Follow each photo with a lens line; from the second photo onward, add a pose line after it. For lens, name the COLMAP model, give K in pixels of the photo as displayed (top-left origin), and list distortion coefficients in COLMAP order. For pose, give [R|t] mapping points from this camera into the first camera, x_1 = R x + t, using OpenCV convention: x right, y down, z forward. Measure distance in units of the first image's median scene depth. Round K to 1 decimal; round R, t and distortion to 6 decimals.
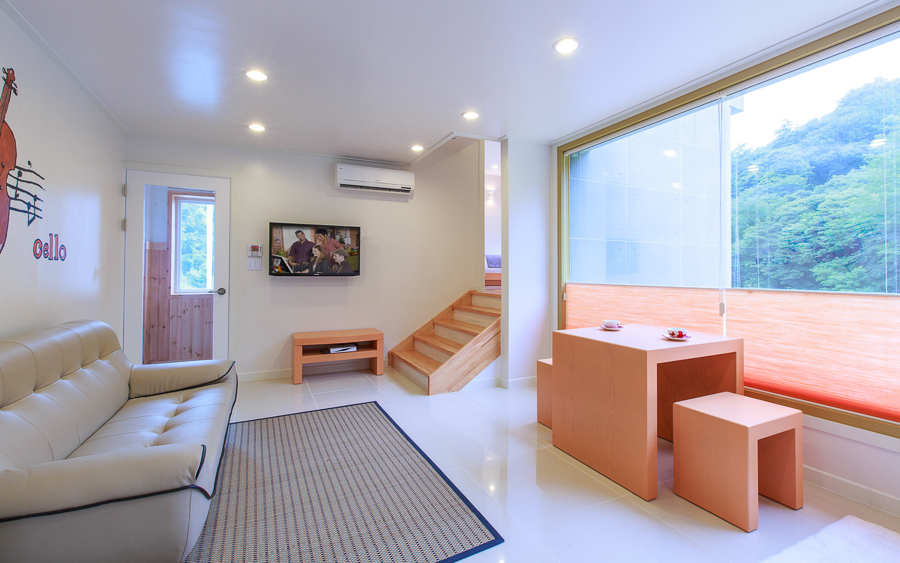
lens RADIAL K [[395.9, 0, 449.4], [0, 395.9, 265.1], [0, 0, 1]] dist [-0.001432, 0.000011]
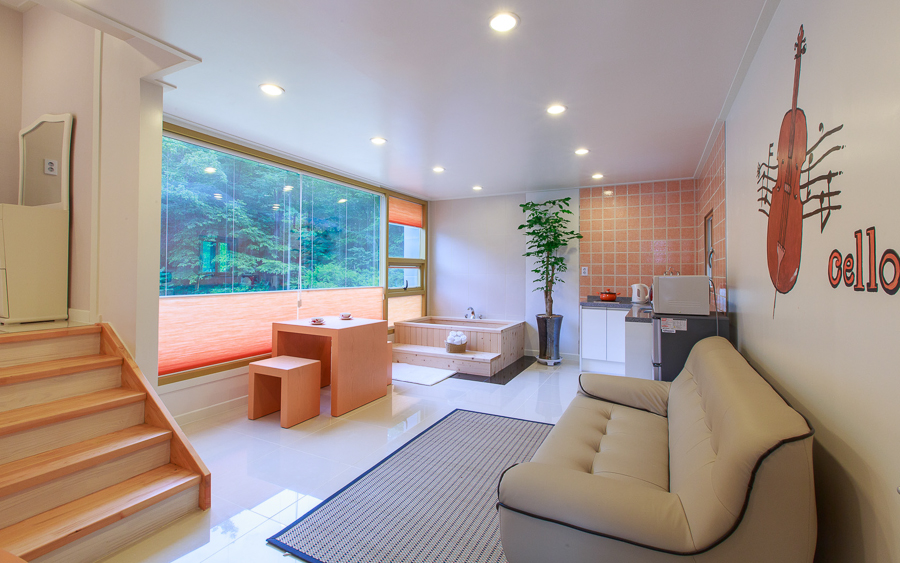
lens RADIAL K [[395.9, 0, 449.4], [0, 395.9, 265.1], [0, 0, 1]] dist [-0.001432, 0.000011]
pose [[-0.599951, 0.005179, 0.800020, -1.144125], [-0.017781, 0.999646, -0.019805, -0.025922], [-0.799839, -0.026107, -0.599647, 1.715839]]
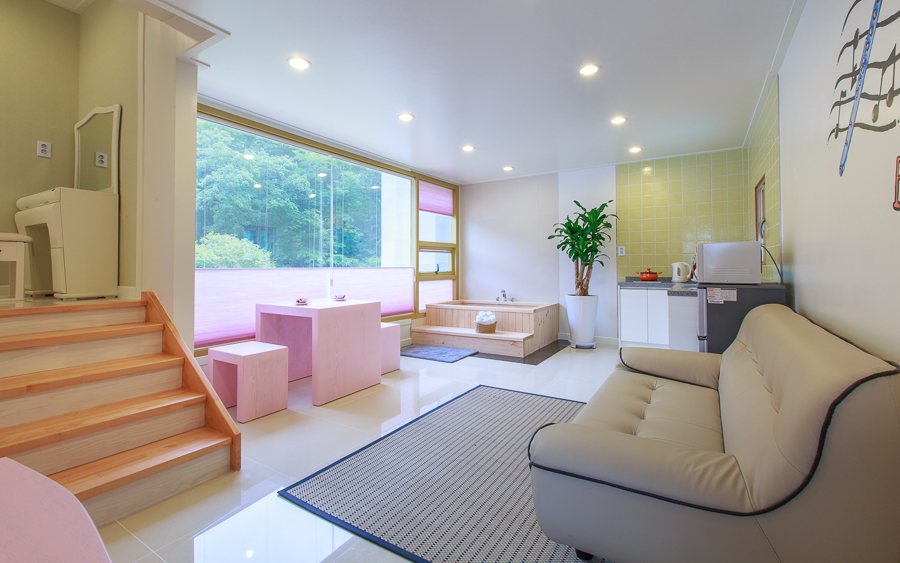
lens RADIAL K [[395.7, 0, 449.2], [0, 395.7, 258.0], [0, 0, 1]] dist [0.000045, 0.000027]
pose [[-0.530689, 0.013263, 0.847463, -1.126582], [-0.007823, 0.999758, -0.020545, 0.042508], [-0.847531, -0.017533, -0.530457, 1.685437]]
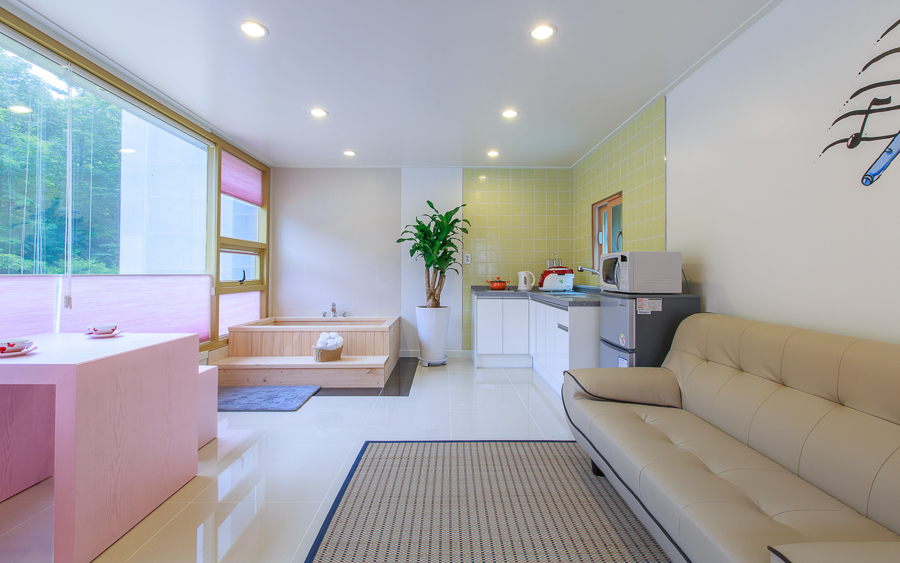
lens RADIAL K [[395.9, 0, 449.4], [0, 395.9, 265.1], [0, 0, 1]] dist [-0.001432, 0.000011]
pose [[-0.897836, 0.000893, 0.440328, -0.595126], [-0.013521, 0.999471, -0.029595, 0.048280], [-0.440121, -0.032525, -0.897349, 1.639558]]
